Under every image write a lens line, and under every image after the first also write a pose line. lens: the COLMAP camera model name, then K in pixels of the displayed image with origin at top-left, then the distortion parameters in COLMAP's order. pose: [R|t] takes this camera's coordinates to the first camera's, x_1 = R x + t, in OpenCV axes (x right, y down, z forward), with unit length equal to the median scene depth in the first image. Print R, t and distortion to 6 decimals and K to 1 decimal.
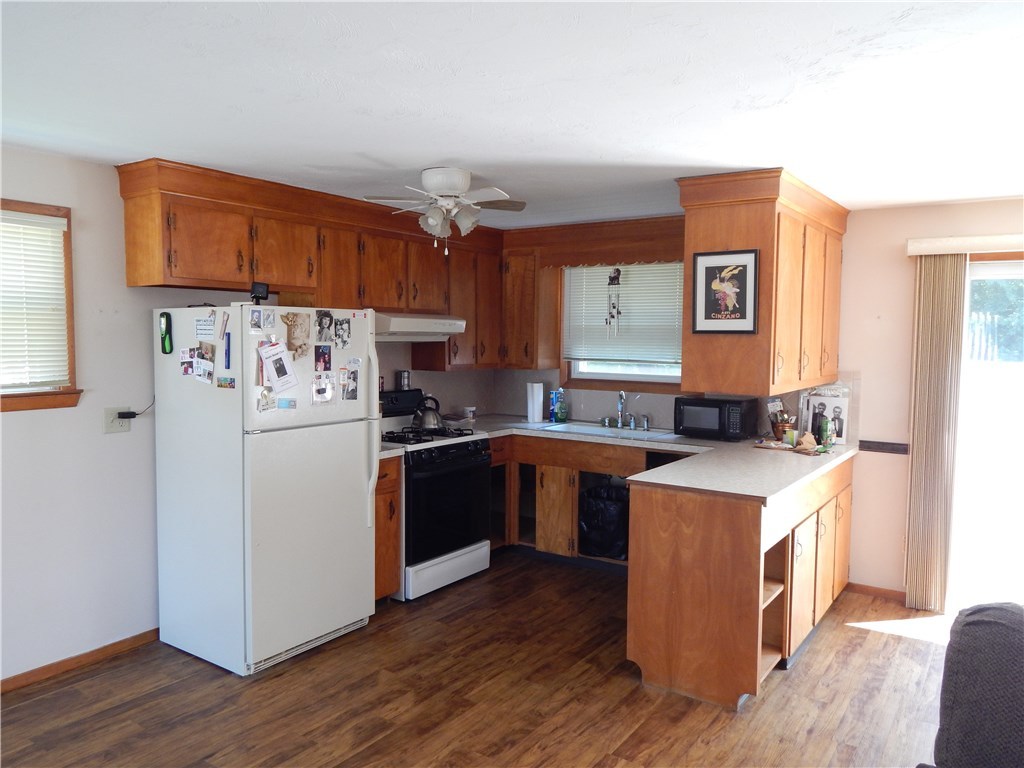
lens RADIAL K [[744.1, 0, 510.3], [0, 744.1, 386.6], [0, 0, 1]] dist [-0.000575, -0.009537]
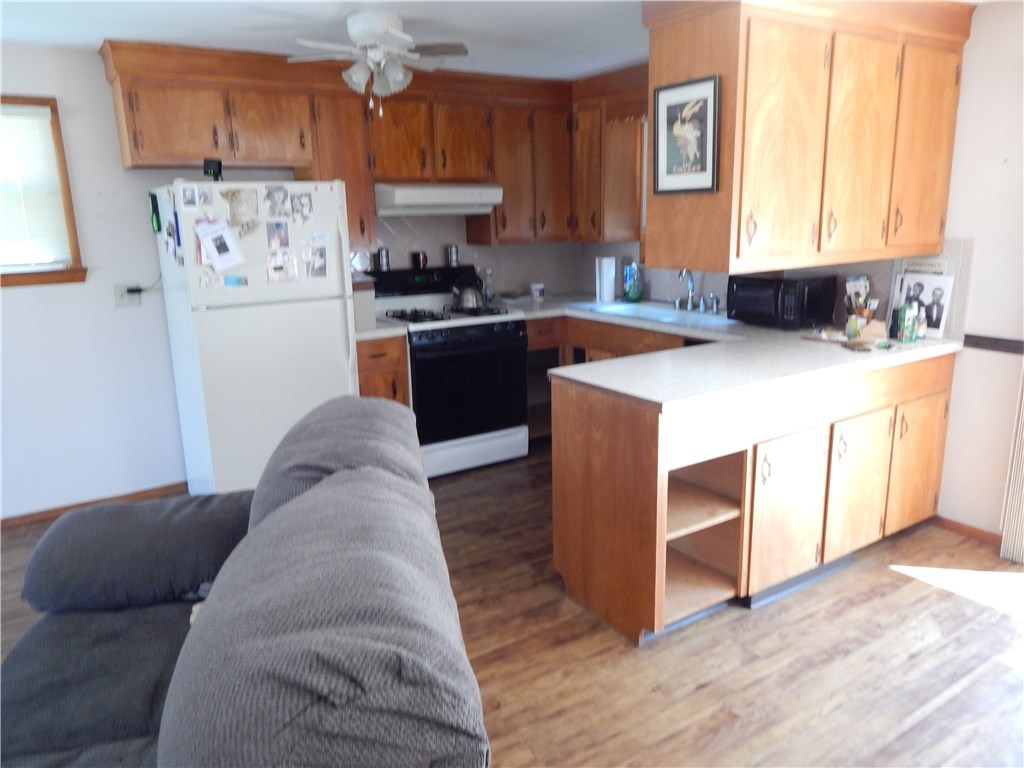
lens RADIAL K [[744.1, 0, 512.3], [0, 744.1, 385.2], [0, 0, 1]] dist [-0.000575, -0.009537]
pose [[0.927300, 0.056581, -0.370018, 0.399535], [0.005071, 0.986520, 0.163562, -0.000685], [0.374285, -0.153547, 0.914513, 0.176717]]
